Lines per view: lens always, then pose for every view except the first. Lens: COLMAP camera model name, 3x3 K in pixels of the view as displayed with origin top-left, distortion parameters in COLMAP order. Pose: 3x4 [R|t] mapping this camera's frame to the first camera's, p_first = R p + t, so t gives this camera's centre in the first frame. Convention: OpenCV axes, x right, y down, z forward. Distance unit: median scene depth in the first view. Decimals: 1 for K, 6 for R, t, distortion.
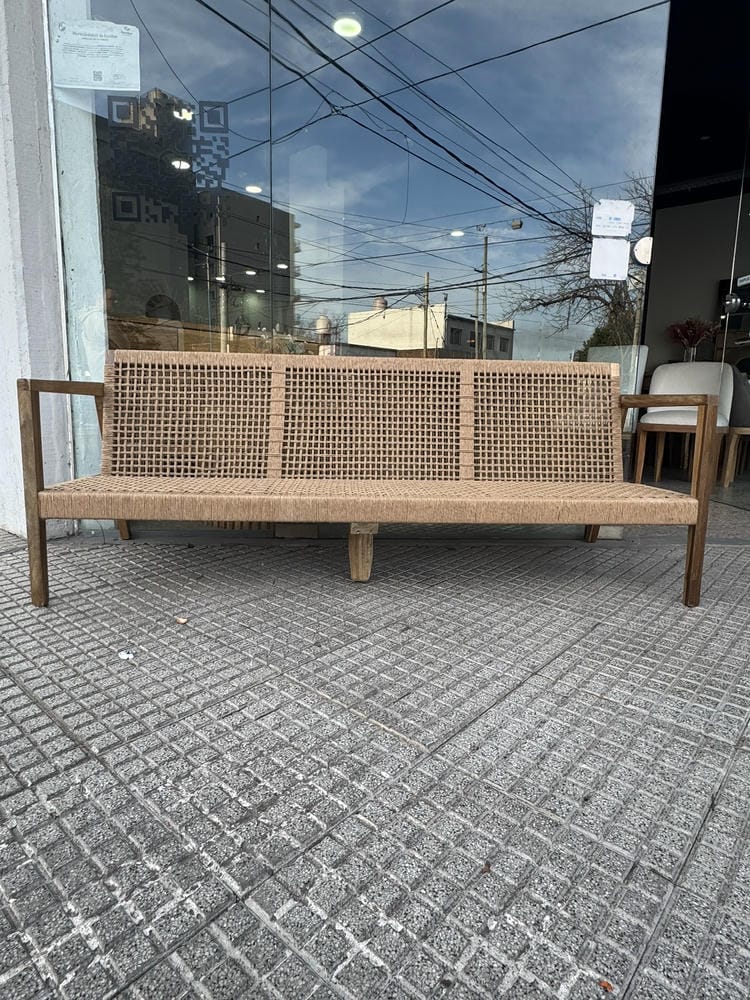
lens RADIAL K [[592.8, 0, 373.3], [0, 592.8, 486.3], [0, 0, 1]] dist [0.001424, 0.001299]
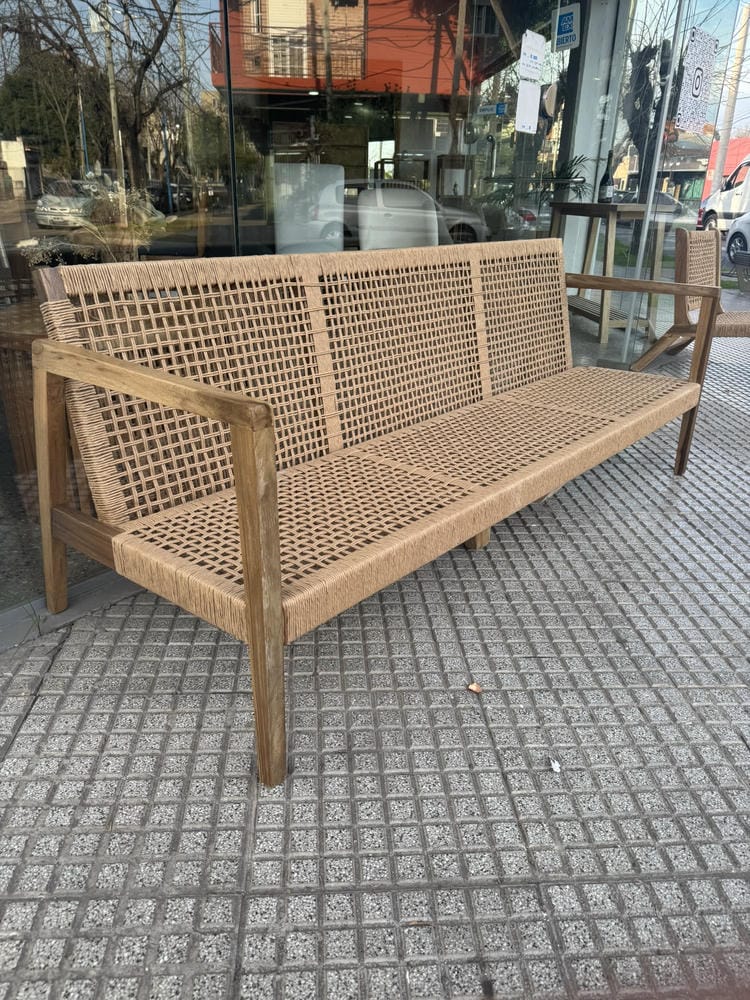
lens RADIAL K [[692.7, 0, 375.0], [0, 692.7, 500.0], [0, 0, 1]] dist [0.000814, 0.000118]
pose [[0.695756, -0.288974, 0.657585, -0.889992], [0.093242, 0.944091, 0.316224, -0.269139], [-0.712201, -0.158701, 0.683801, 0.535451]]
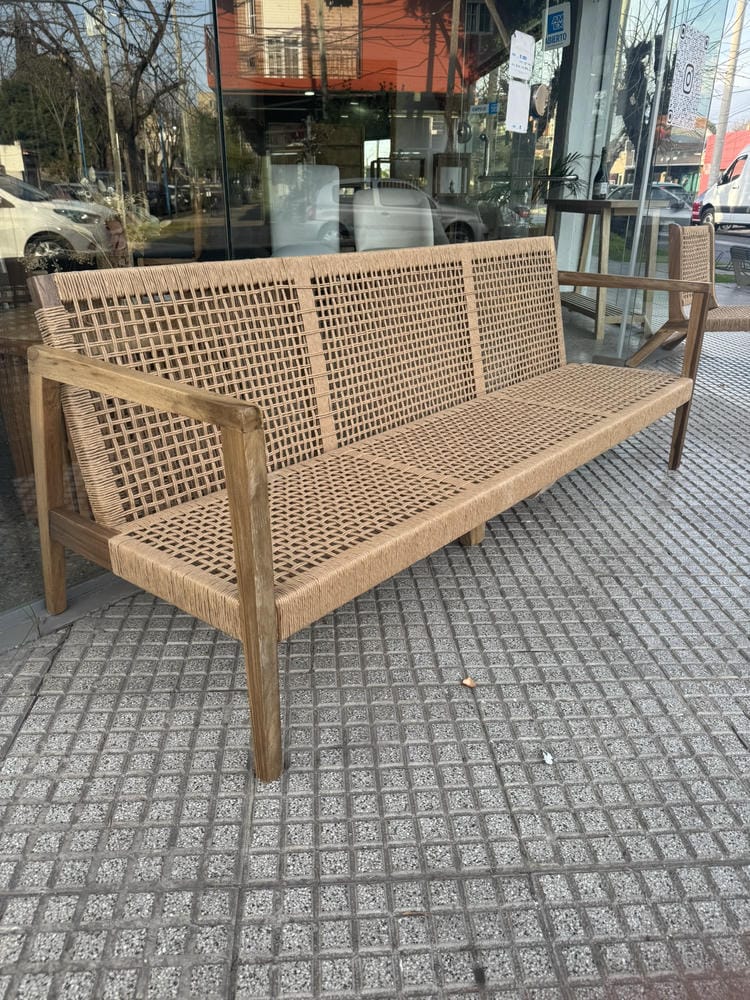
lens RADIAL K [[692.7, 0, 375.8], [0, 692.7, 496.6], [0, 0, 1]] dist [0.001922, -0.001166]
pose [[0.692778, -0.296959, 0.657172, -0.890218], [0.106763, 0.943473, 0.313783, -0.272326], [-0.713205, -0.147220, 0.685321, 0.519126]]
